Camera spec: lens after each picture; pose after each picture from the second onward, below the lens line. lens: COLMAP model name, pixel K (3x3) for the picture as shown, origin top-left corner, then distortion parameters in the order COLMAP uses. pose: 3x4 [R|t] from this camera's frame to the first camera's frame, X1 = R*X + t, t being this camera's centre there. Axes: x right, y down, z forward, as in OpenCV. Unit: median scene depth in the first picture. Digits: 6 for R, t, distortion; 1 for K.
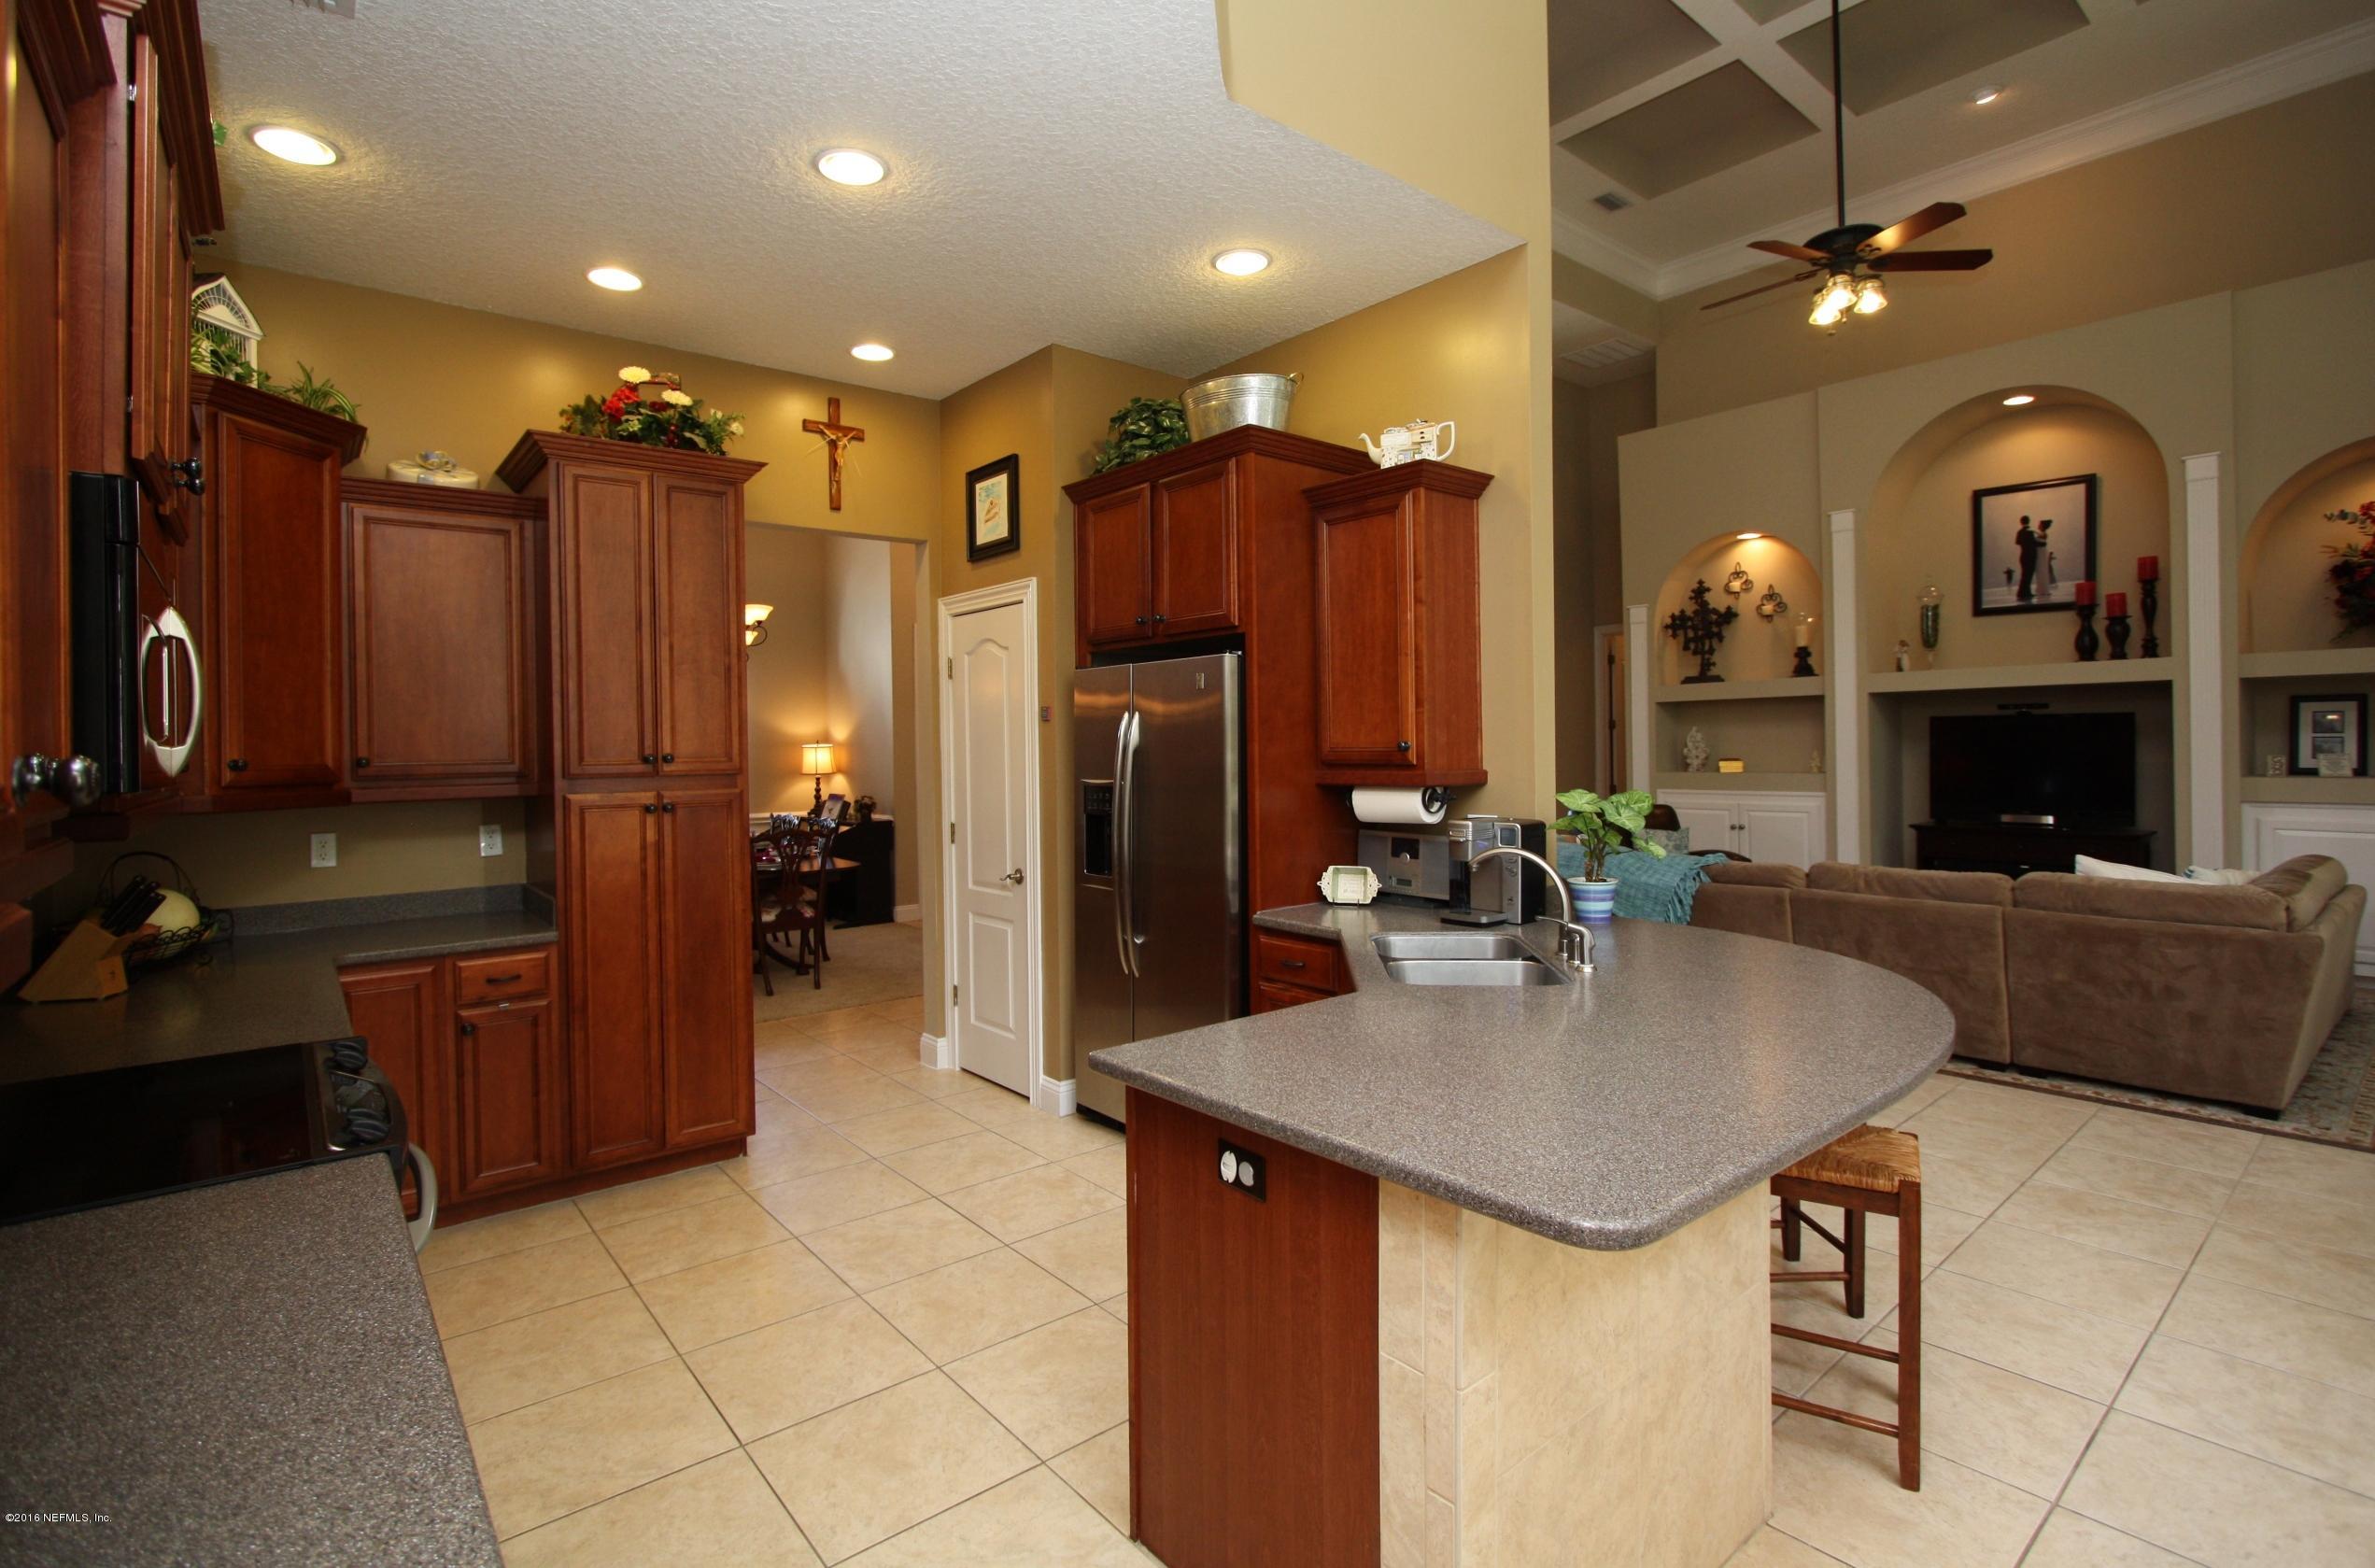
lens RADIAL K [[1102.7, 0, 1183.5], [0, 1102.7, 759.9], [0, 0, 1]] dist [-0.010860, -0.000591]
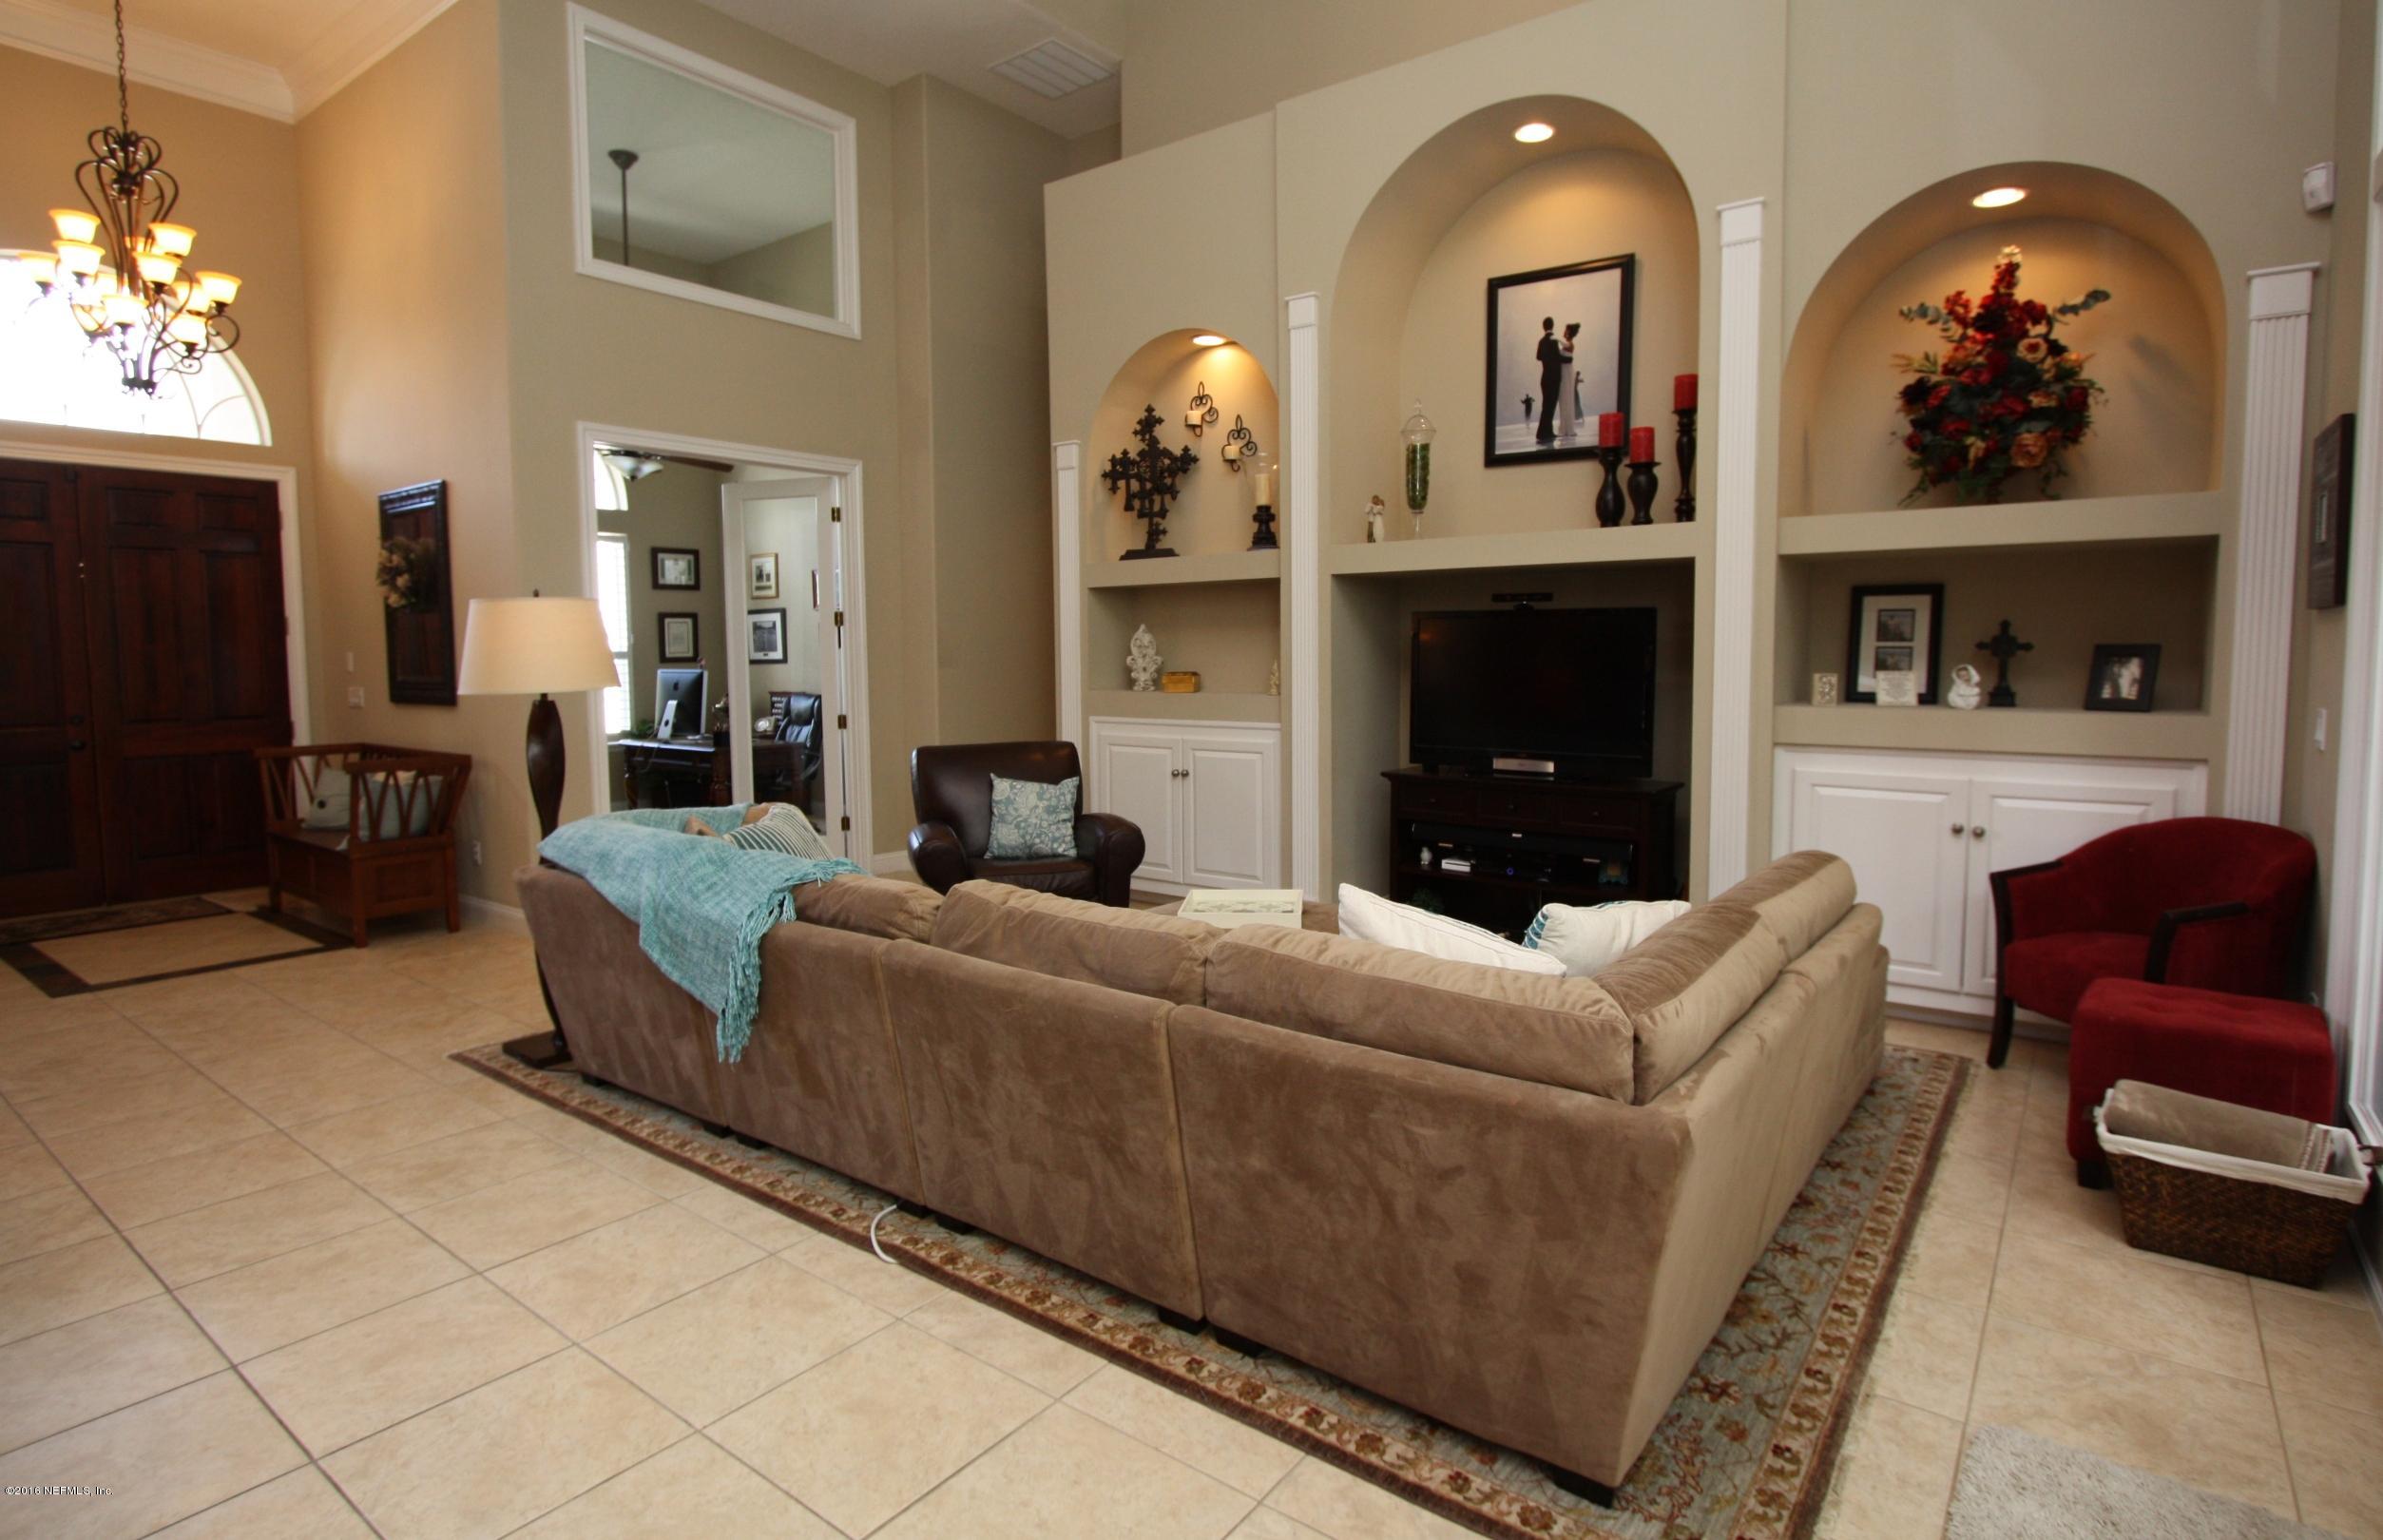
lens RADIAL K [[1216.3, 0, 1183.3], [0, 1216.3, 748.9], [0, 0, 1]] dist [-0.019544, -0.000688]
pose [[0.974813, -0.007807, 0.222889, 0.440528], [-0.006817, 0.997877, 0.064768, -0.003194], [-0.222921, -0.064656, 0.972690, 0.352904]]
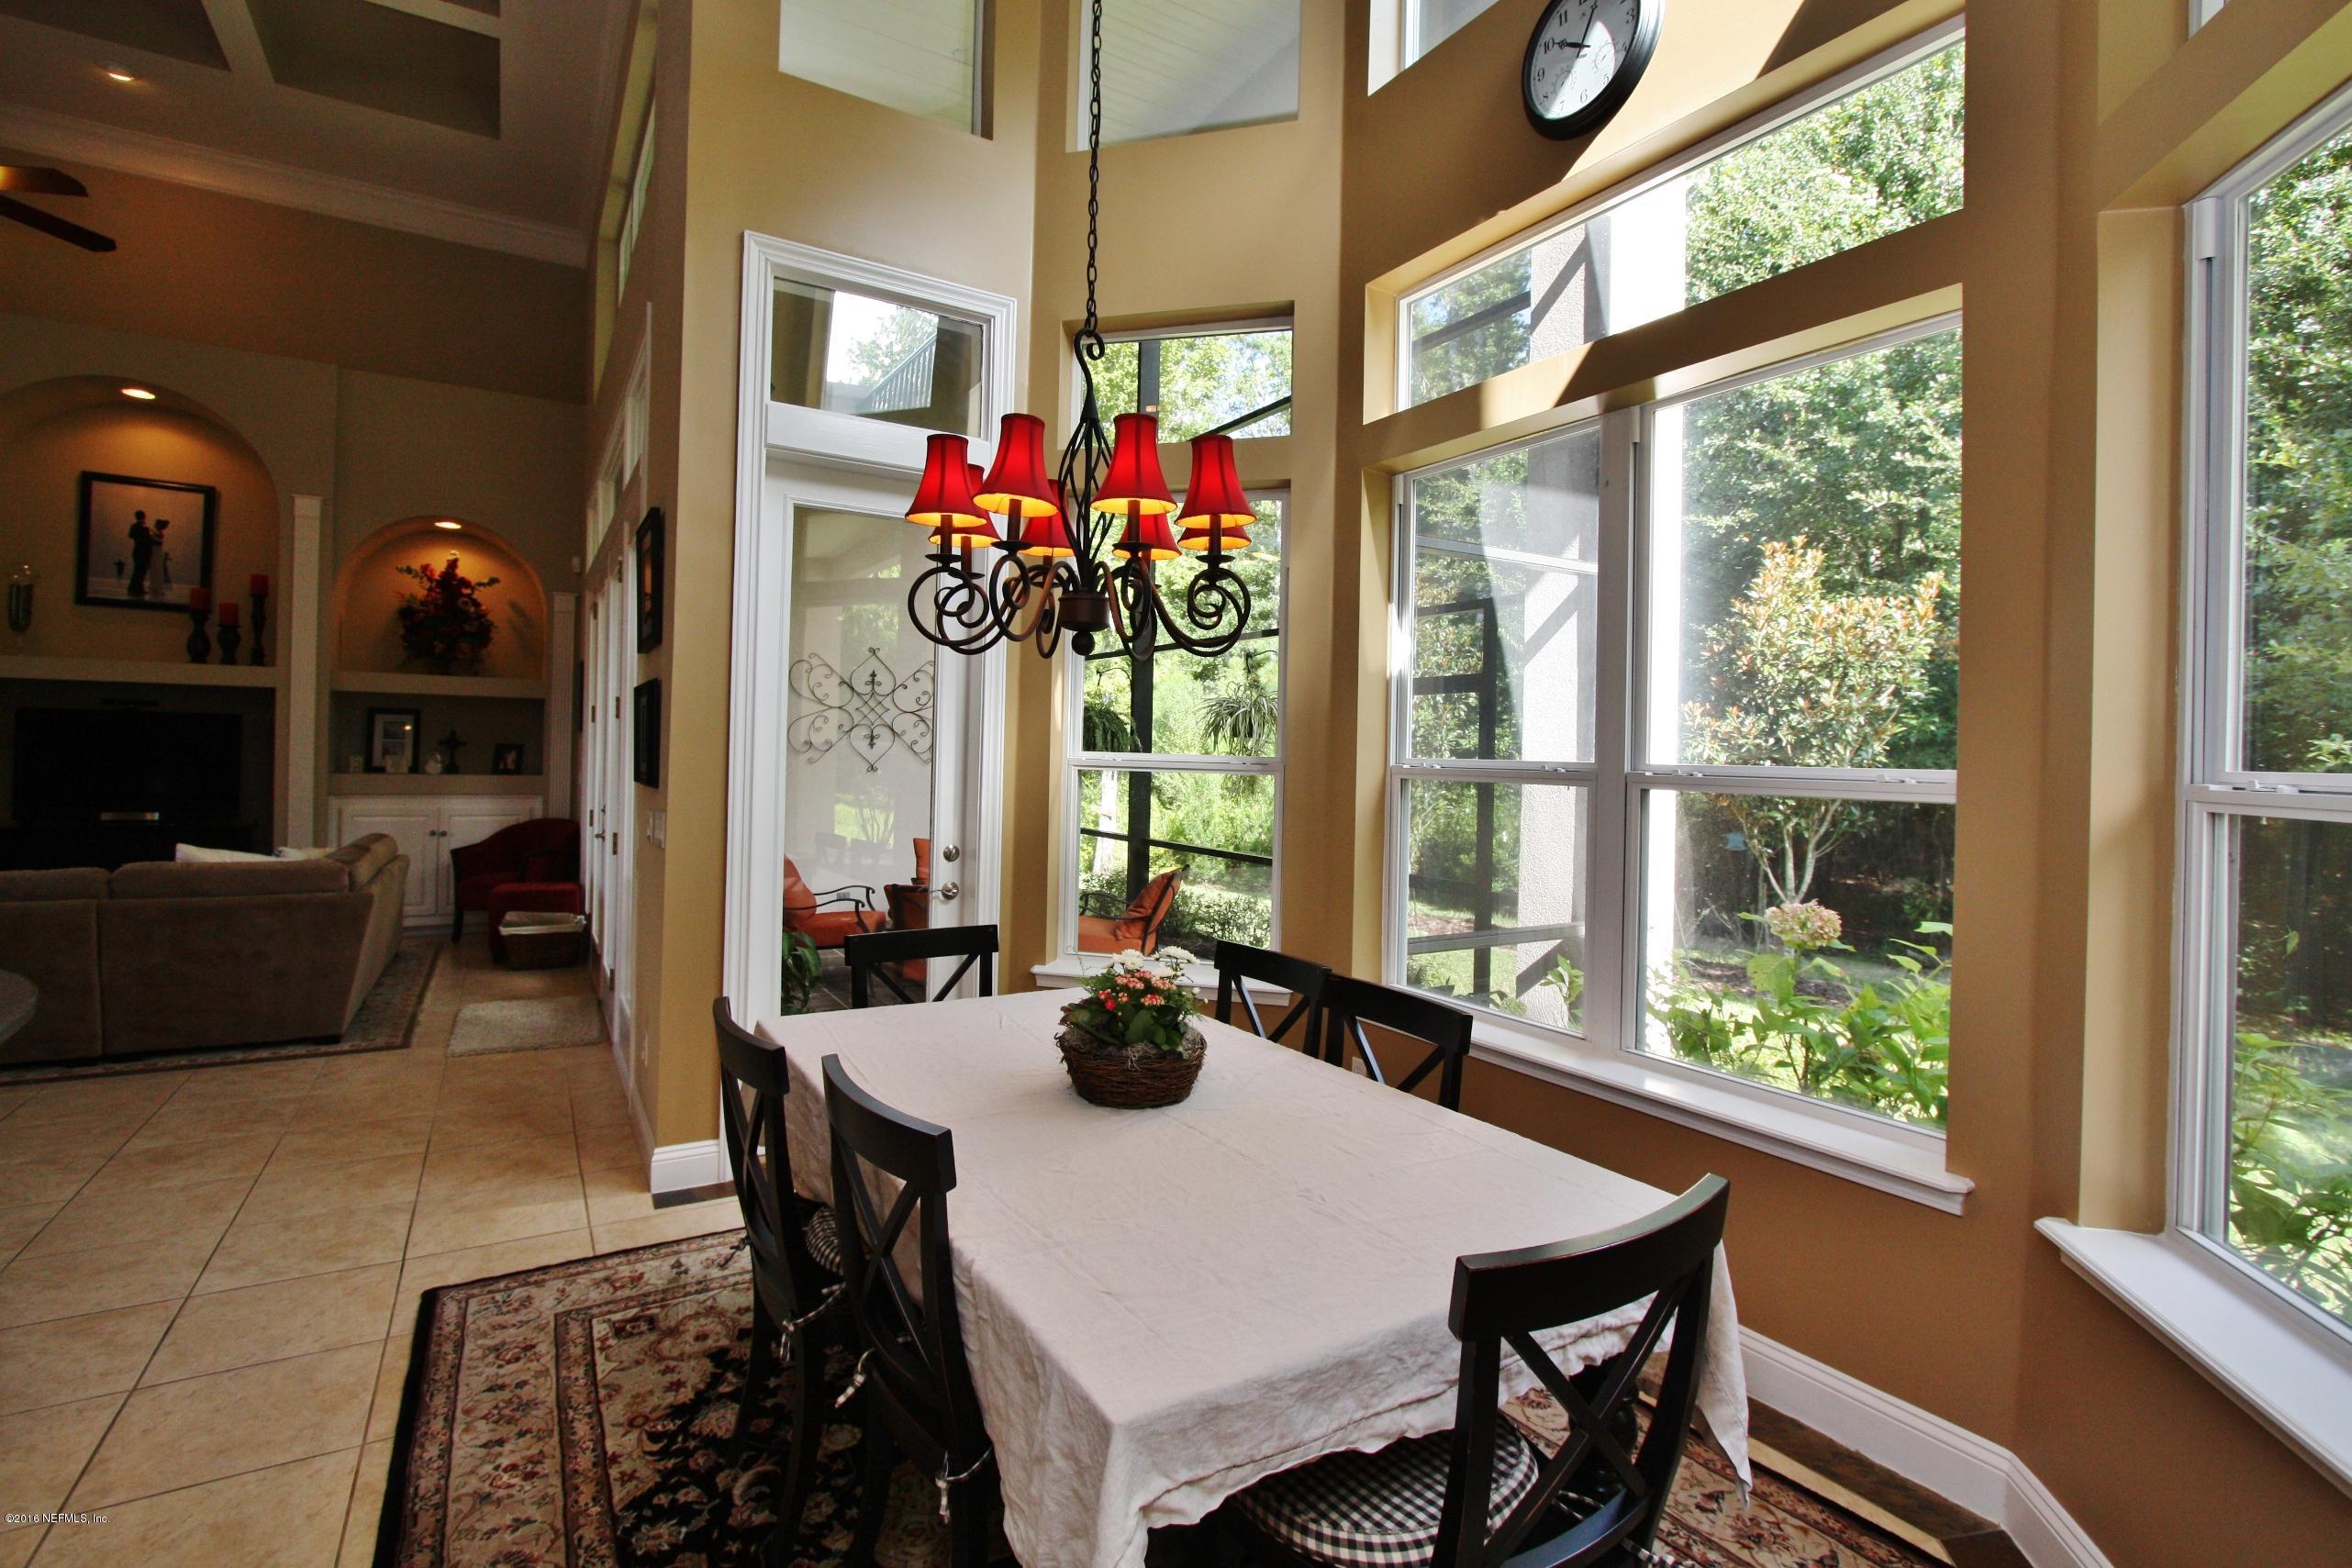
lens RADIAL K [[1083.6, 0, 1177.2], [0, 1083.6, 743.8], [0, 0, 1]] dist [-0.021665, 0.003194]
pose [[0.140852, 0.028230, 0.989628, -0.054132], [-0.010419, 0.999580, -0.027031, 0.005173], [-0.989976, -0.006504, 0.141087, -0.077678]]
